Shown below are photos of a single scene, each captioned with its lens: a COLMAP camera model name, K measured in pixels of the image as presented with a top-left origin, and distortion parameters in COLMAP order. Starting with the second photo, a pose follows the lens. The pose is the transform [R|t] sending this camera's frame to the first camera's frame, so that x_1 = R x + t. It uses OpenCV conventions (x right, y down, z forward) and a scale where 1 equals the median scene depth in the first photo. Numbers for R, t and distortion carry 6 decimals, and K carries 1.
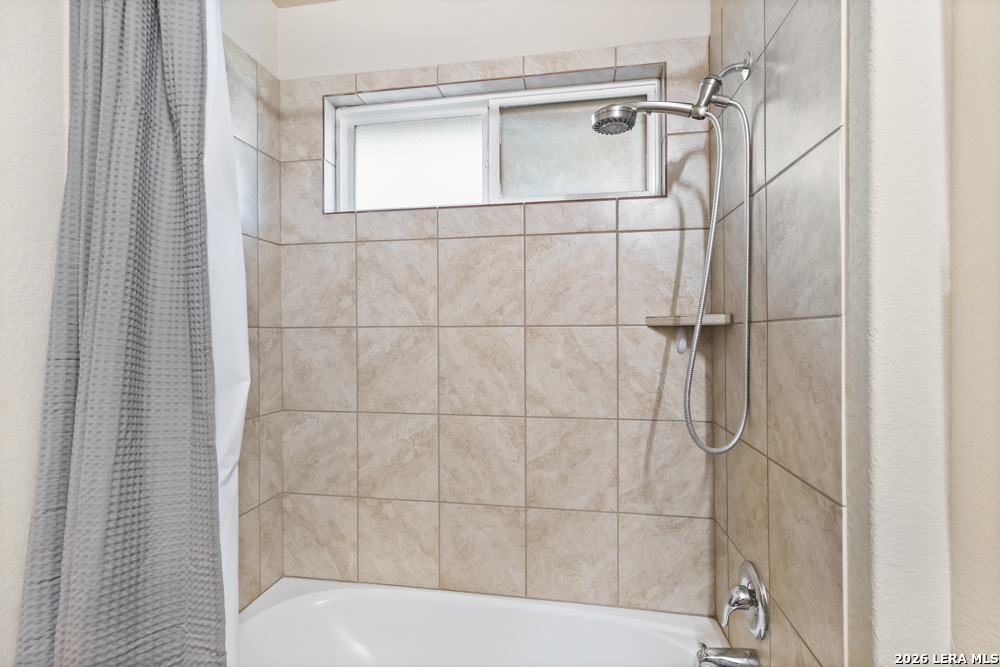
lens RADIAL K [[464.1, 0, 497.8], [0, 464.1, 336.5], [0, 0, 1]] dist [0.003608, 0.000692]
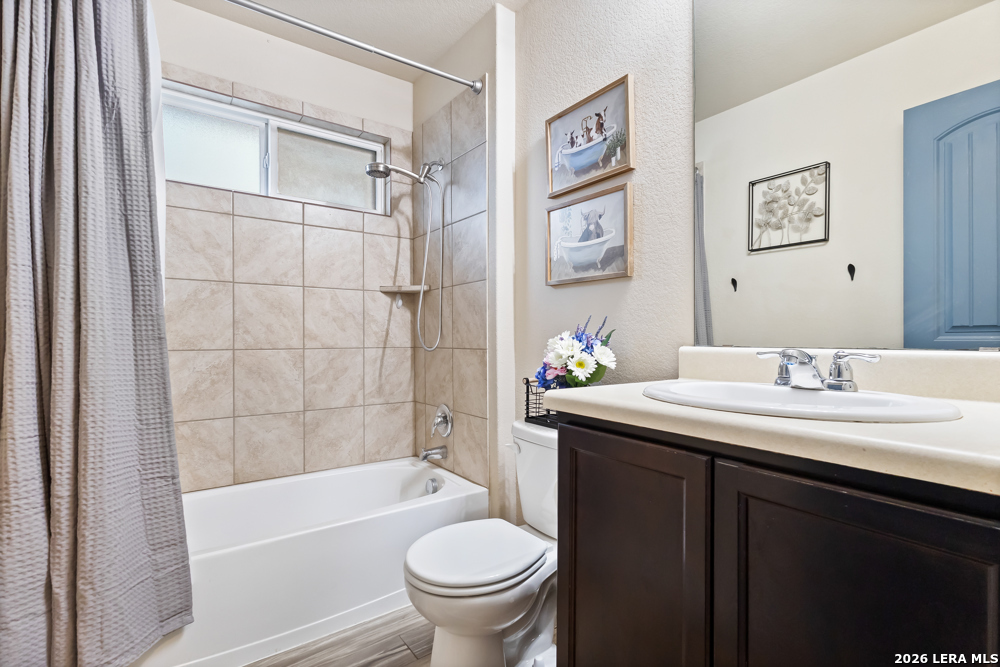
lens RADIAL K [[458.3, 0, 489.6], [0, 458.3, 334.7], [0, 0, 1]] dist [0.031726, 0.000172]
pose [[0.714213, 0.002425, 0.699924, -0.545409], [0.004247, 0.999961, -0.007799, 0.144631], [-0.699915, 0.008542, 0.714175, -0.449206]]
